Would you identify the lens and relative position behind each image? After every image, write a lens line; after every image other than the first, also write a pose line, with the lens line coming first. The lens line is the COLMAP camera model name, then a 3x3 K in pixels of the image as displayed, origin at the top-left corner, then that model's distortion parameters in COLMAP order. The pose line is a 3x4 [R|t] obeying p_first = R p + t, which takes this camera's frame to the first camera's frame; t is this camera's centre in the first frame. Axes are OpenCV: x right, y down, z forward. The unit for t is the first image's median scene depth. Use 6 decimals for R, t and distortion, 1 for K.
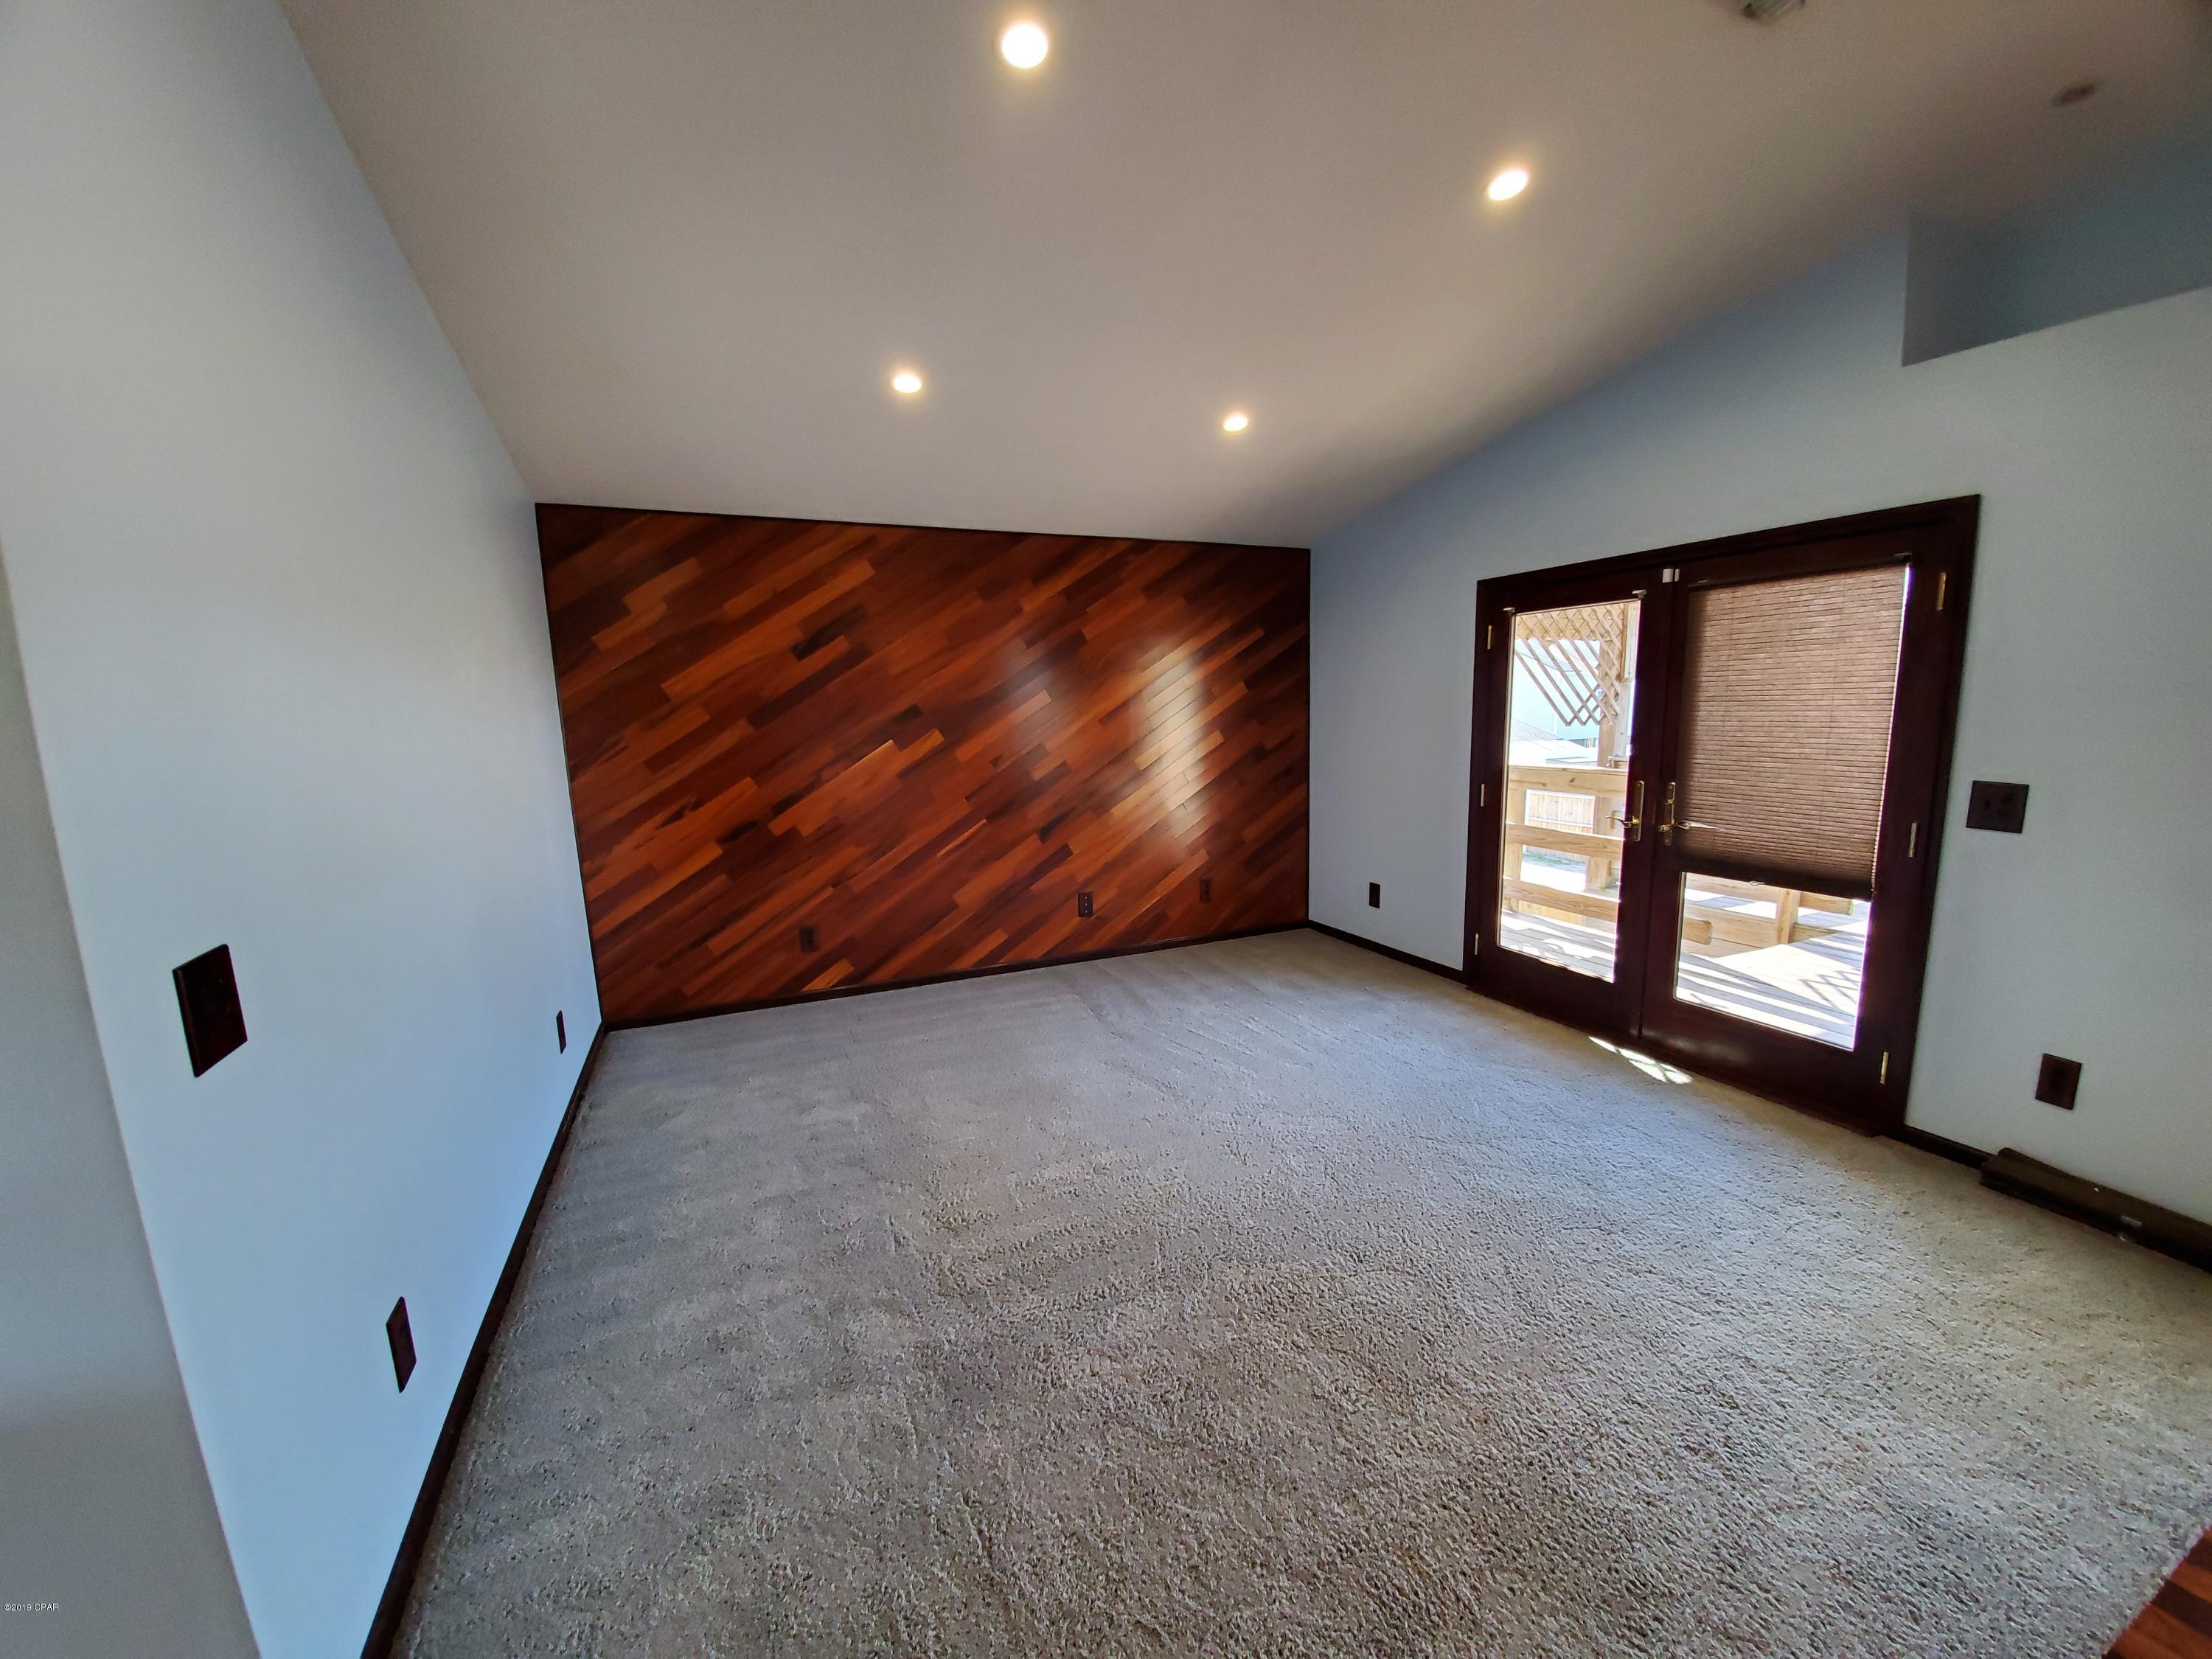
lens RADIAL K [[881.6, 0, 1109.3], [0, 881.6, 844.7], [0, 0, 1]] dist [0.019793, -0.020124]
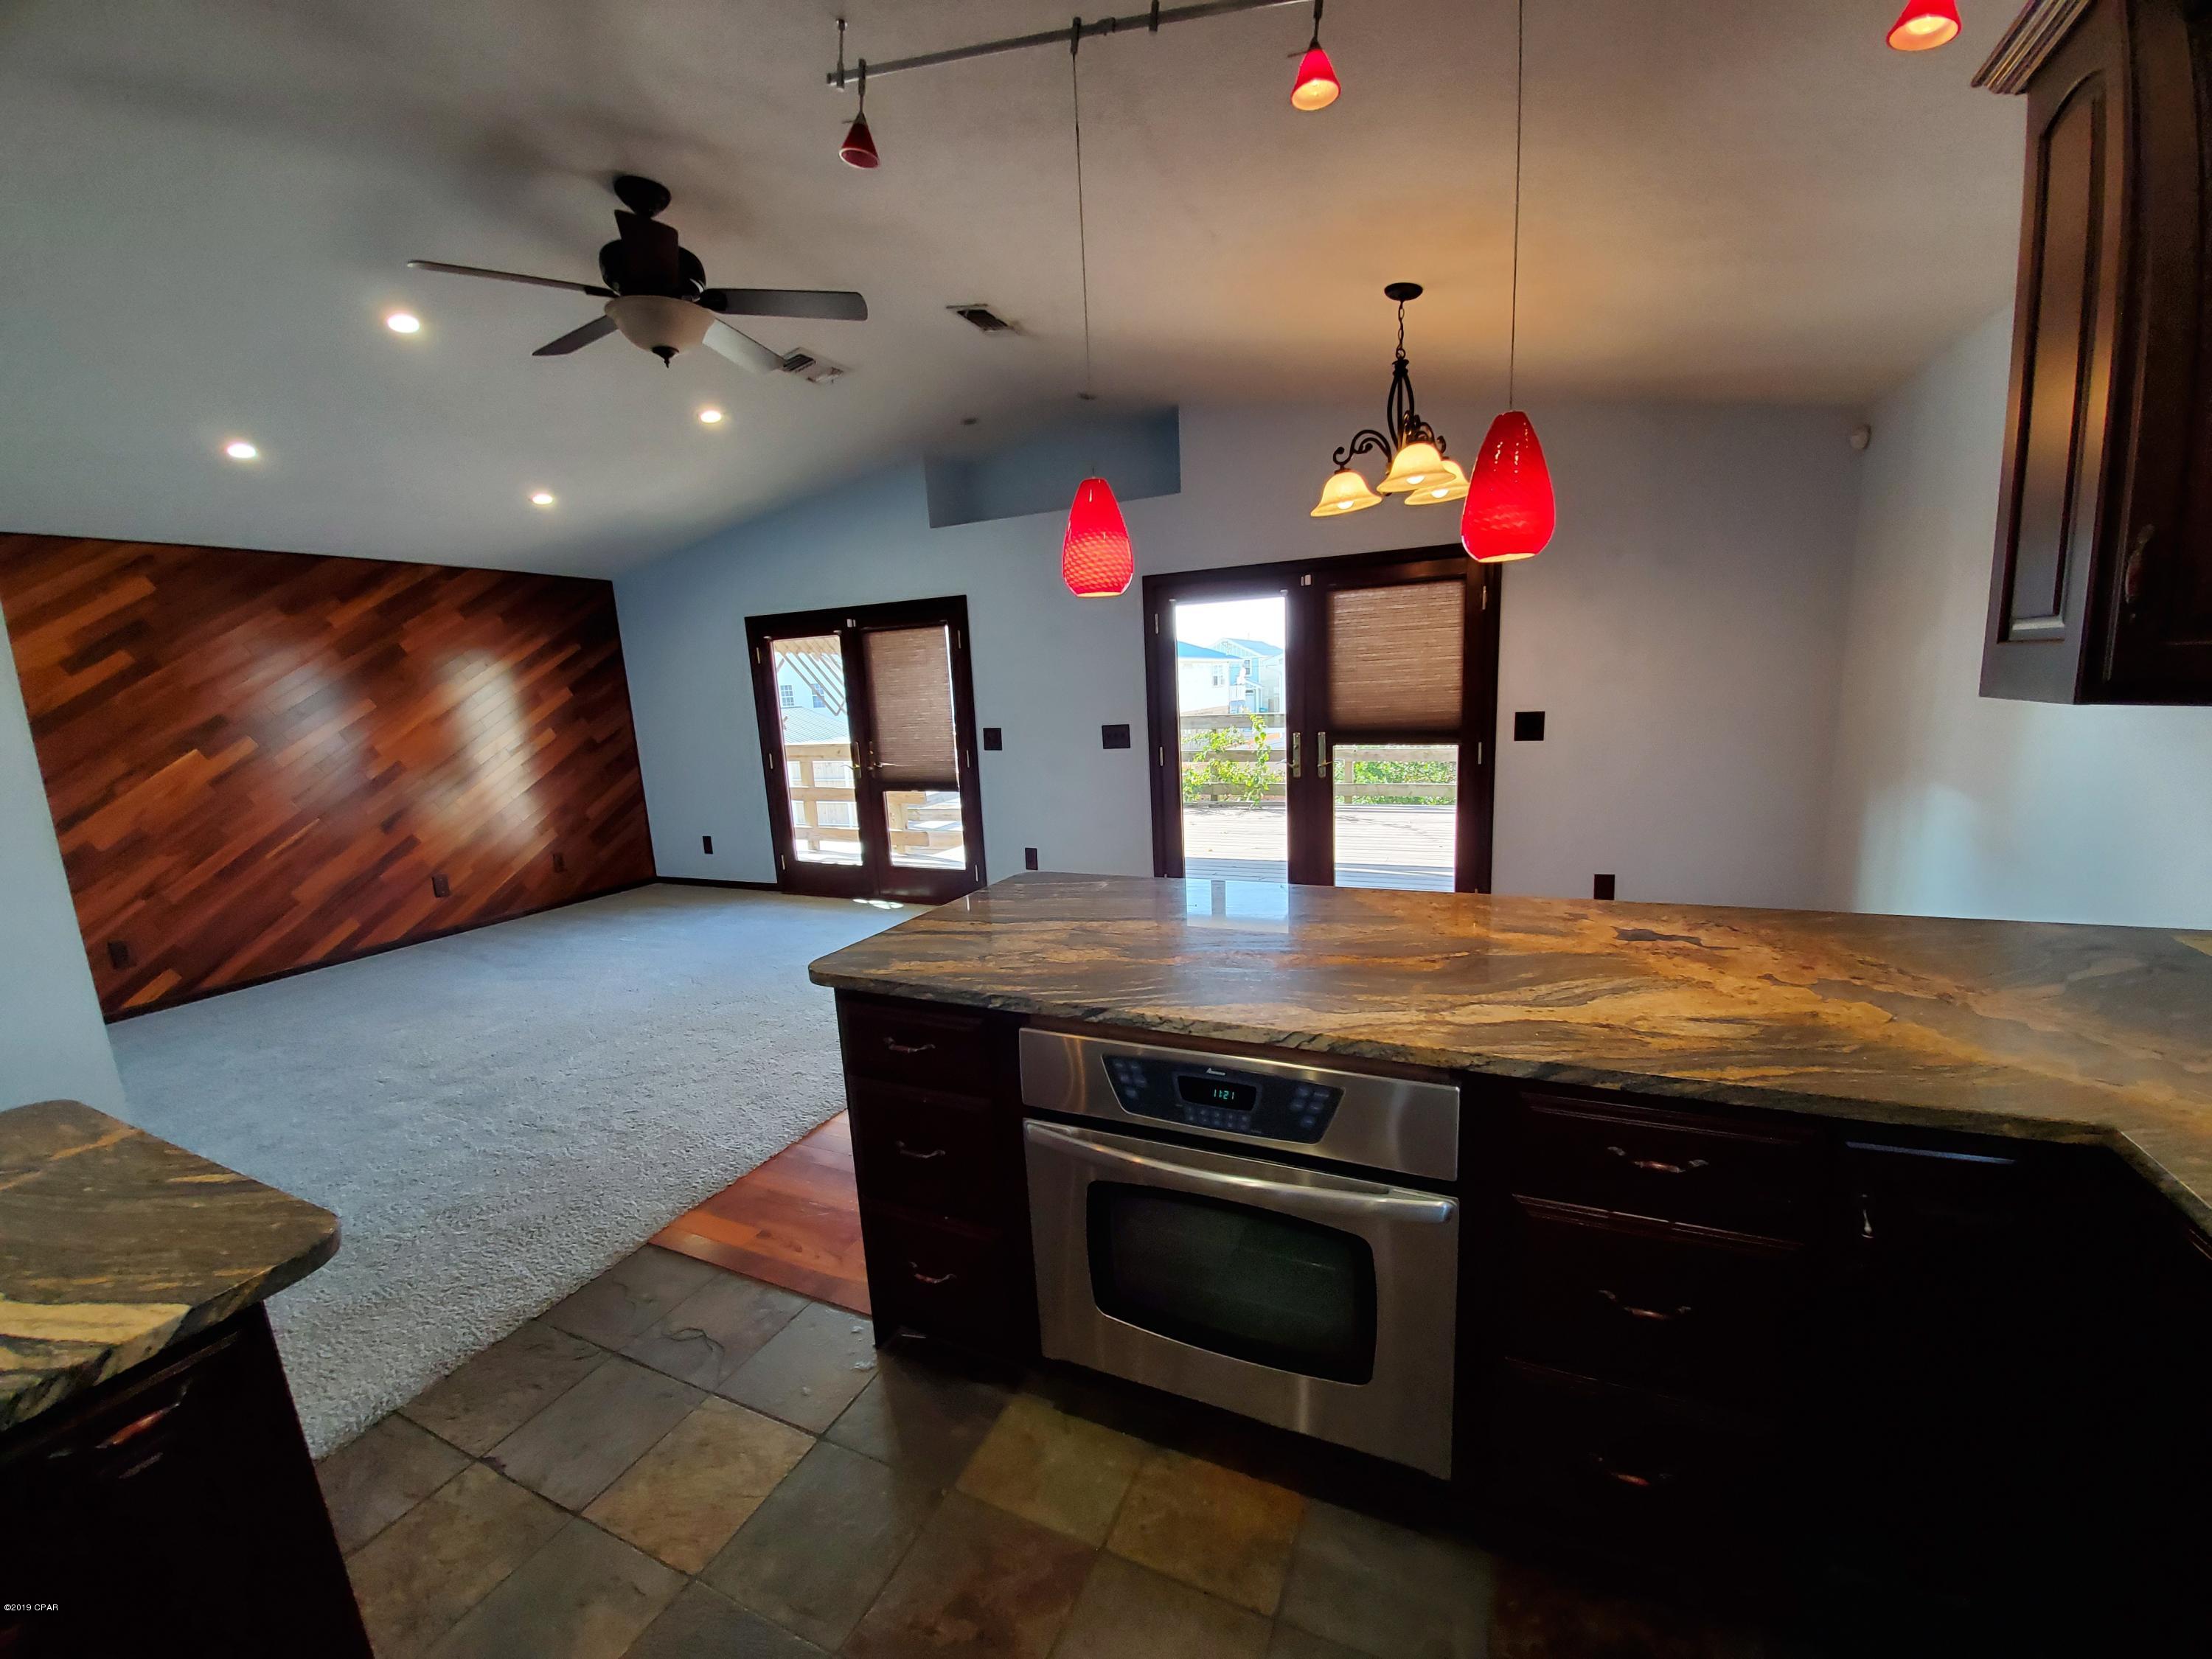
lens RADIAL K [[881.6, 0, 1109.3], [0, 881.6, 844.7], [0, 0, 1]] dist [0.019793, -0.020124]
pose [[0.749966, -0.130119, 0.648552, -0.126820], [0.132475, 0.990143, 0.045461, 0.086217], [-0.648075, 0.051823, 0.759812, -0.466381]]
